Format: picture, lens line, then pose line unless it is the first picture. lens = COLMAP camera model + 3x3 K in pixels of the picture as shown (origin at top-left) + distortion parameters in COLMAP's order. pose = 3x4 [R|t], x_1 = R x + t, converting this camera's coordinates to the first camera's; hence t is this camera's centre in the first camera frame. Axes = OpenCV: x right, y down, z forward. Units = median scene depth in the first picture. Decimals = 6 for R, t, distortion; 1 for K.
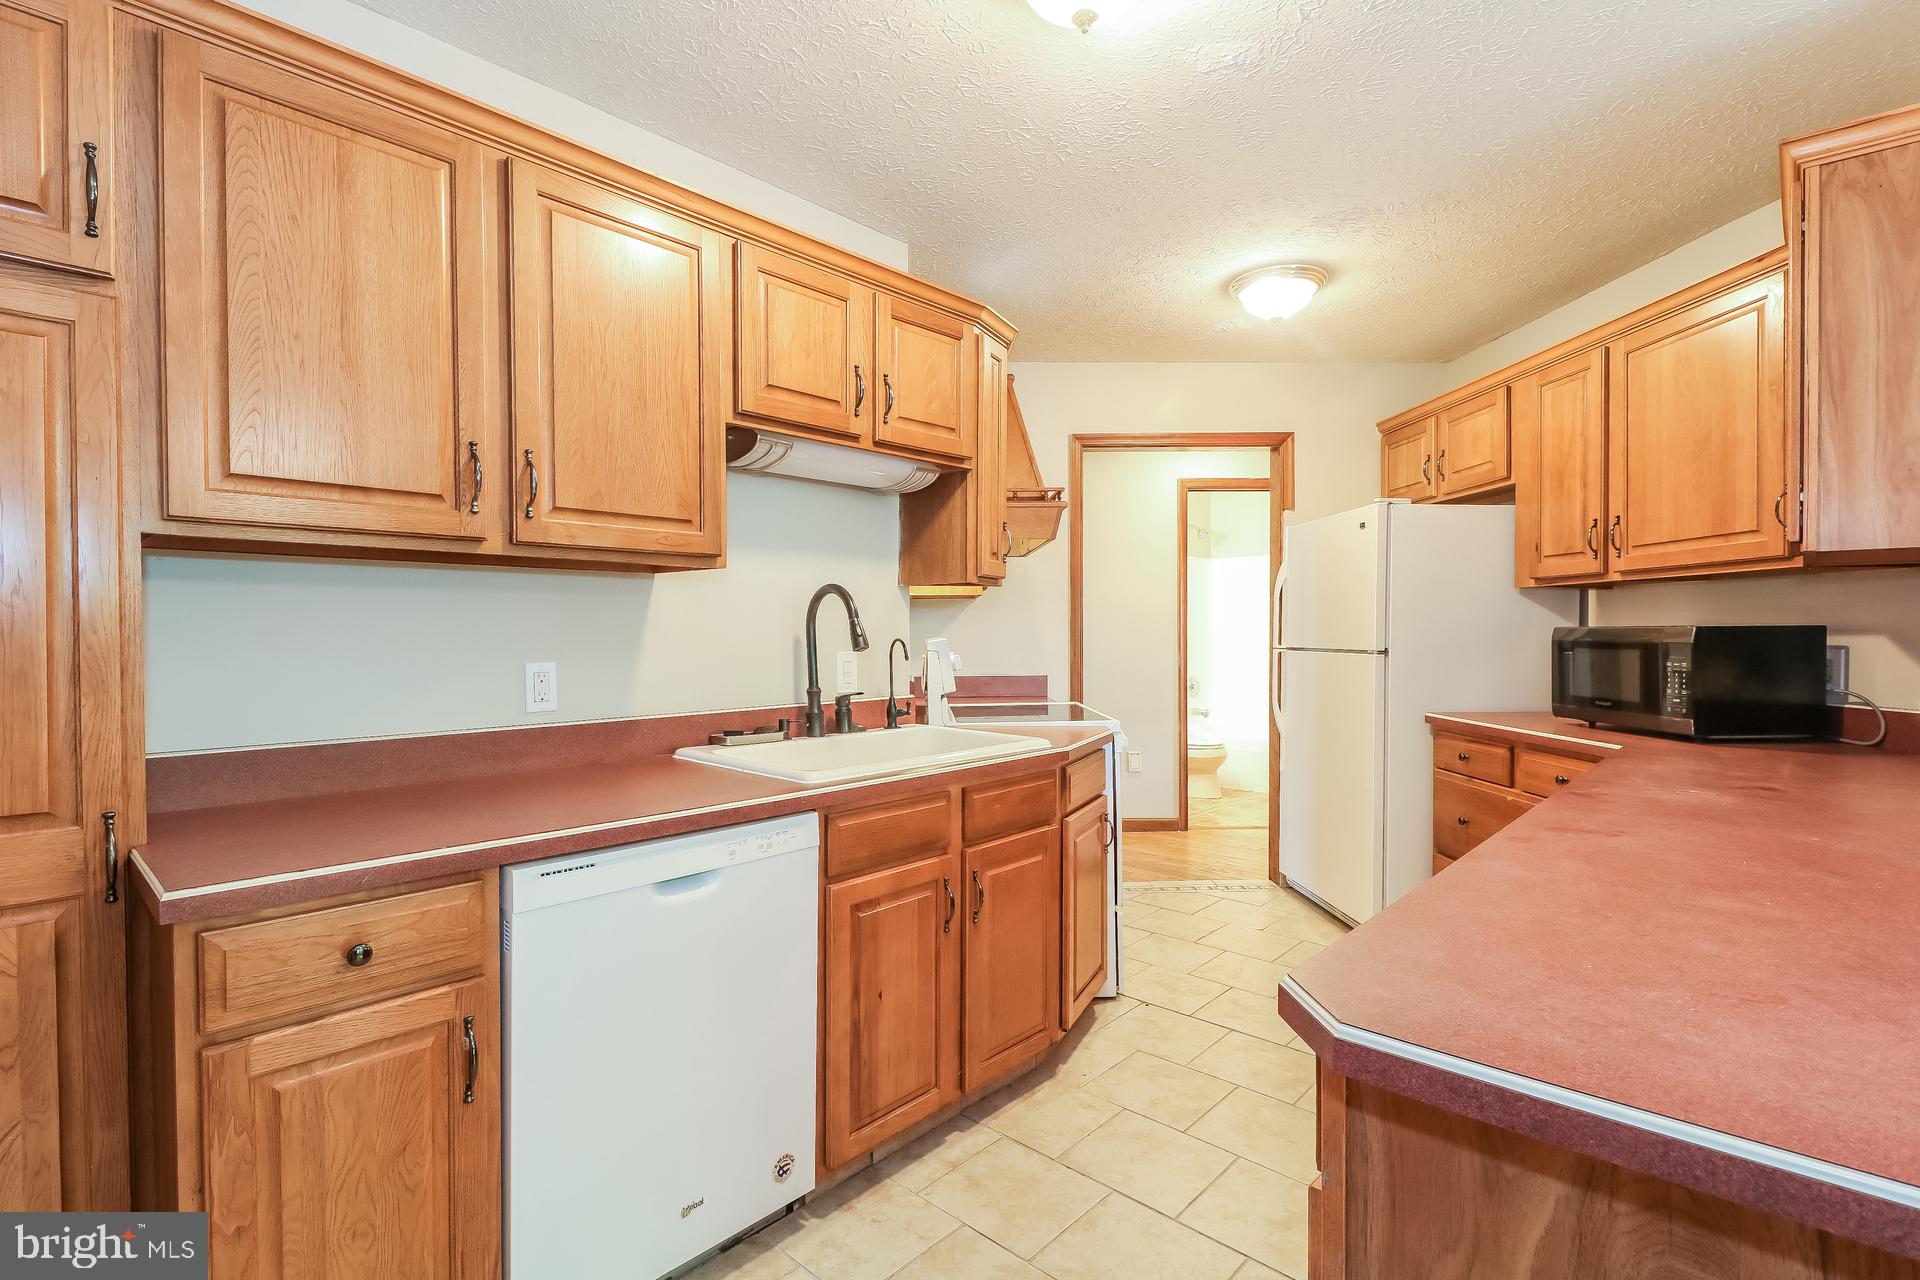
lens RADIAL K [[899.1, 0, 960.0], [0, 899.1, 640.0], [0, 0, 1]] dist [0.026225, -0.013145]
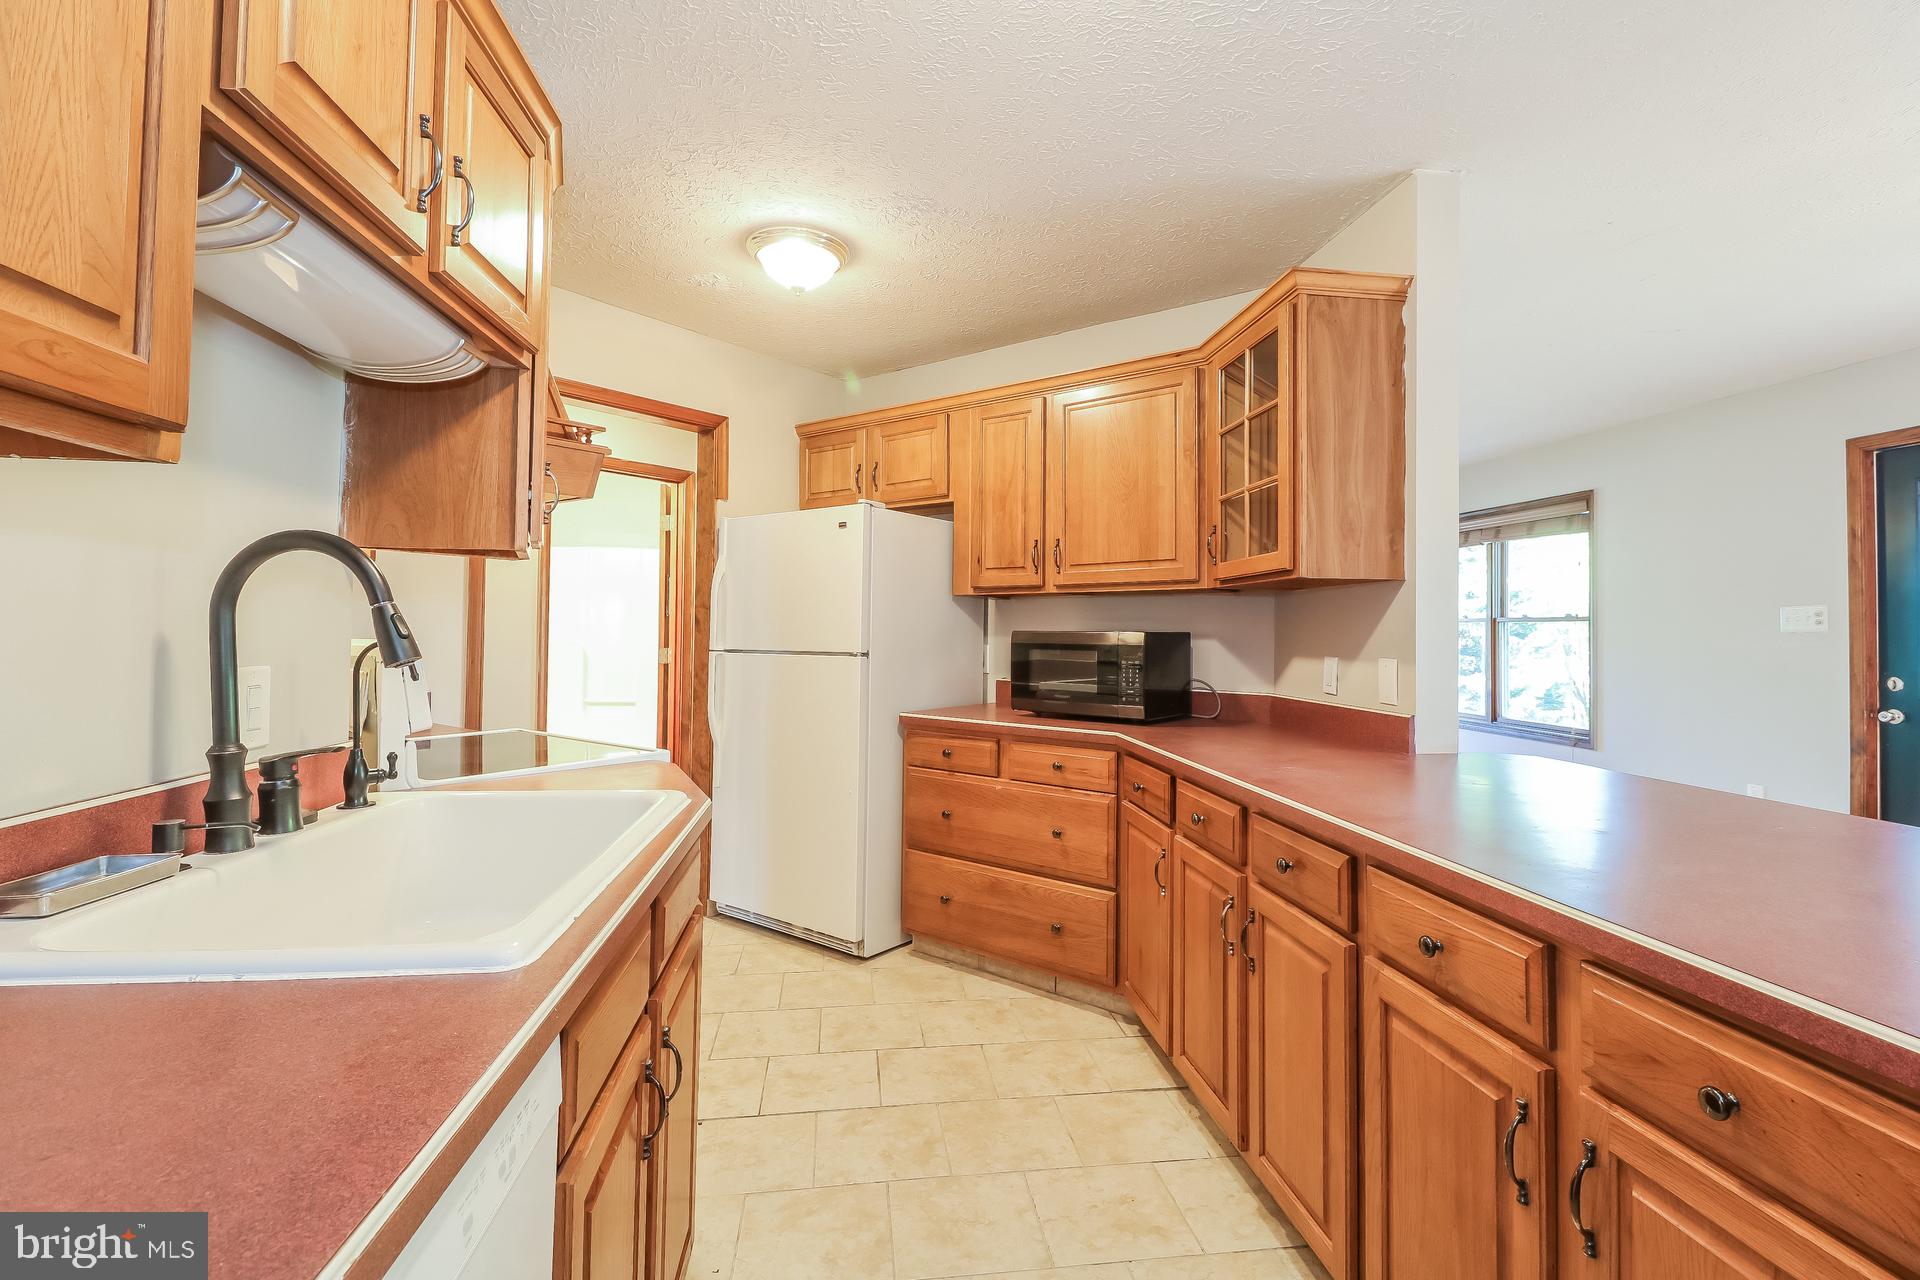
lens RADIAL K [[875.5, 0, 961.3], [0, 875.5, 610.1], [0, 0, 1]] dist [0.002246, -0.000091]
pose [[0.640898, 0.027493, 0.767134, -0.274328], [-0.002023, 0.999415, -0.034128, -0.003256], [-0.767623, 0.020320, 0.640579, 0.412698]]
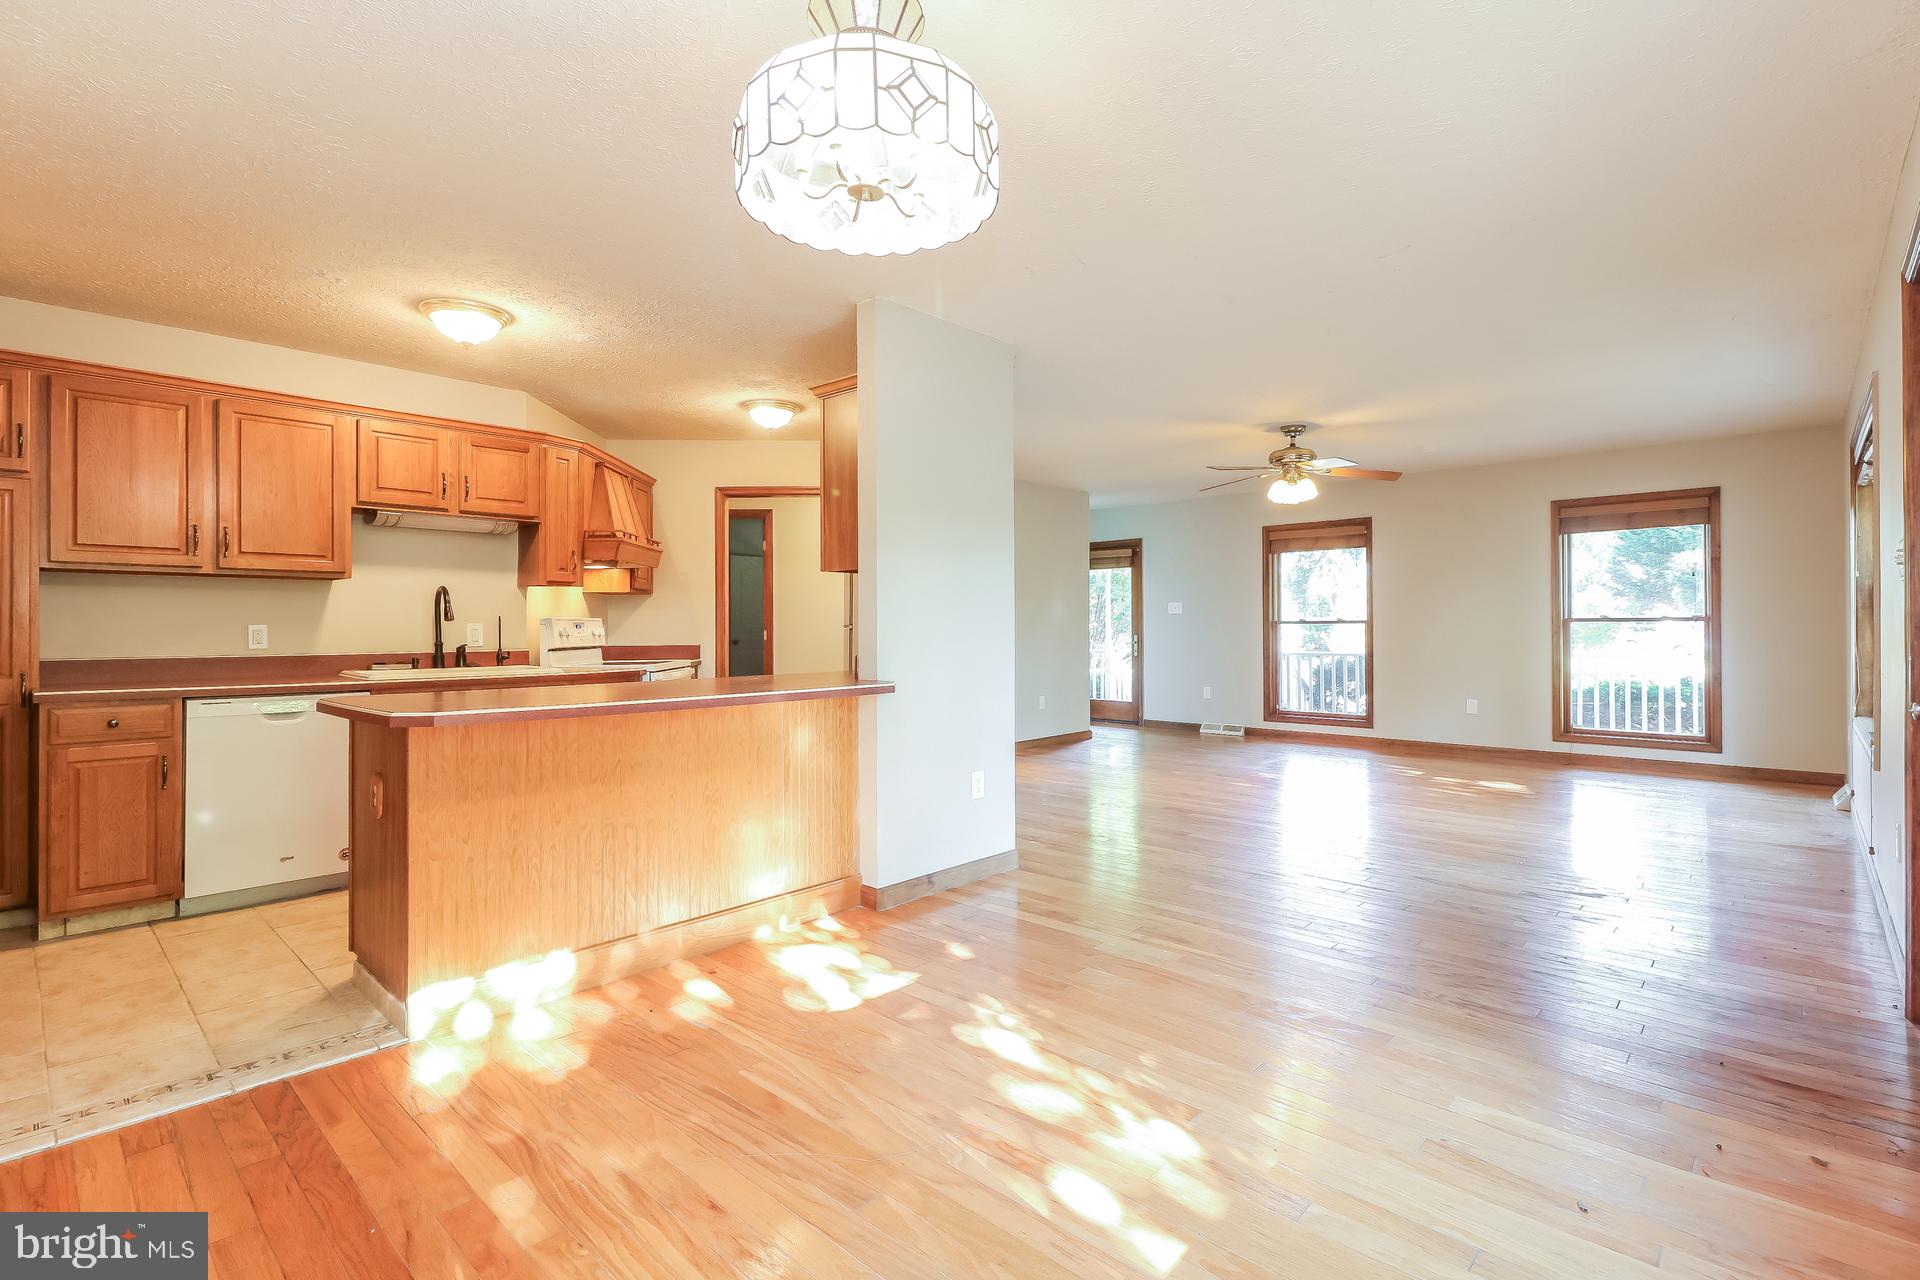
lens RADIAL K [[891.1, 0, 991.7], [0, 891.1, 622.8], [0, 0, 1]] dist [0.001528, 0.000029]
pose [[0.999901, 0.003257, 0.013705, 0.954164], [-0.003030, 0.999858, -0.016553, 0.040157], [-0.013757, 0.016509, 0.999769, -0.845732]]
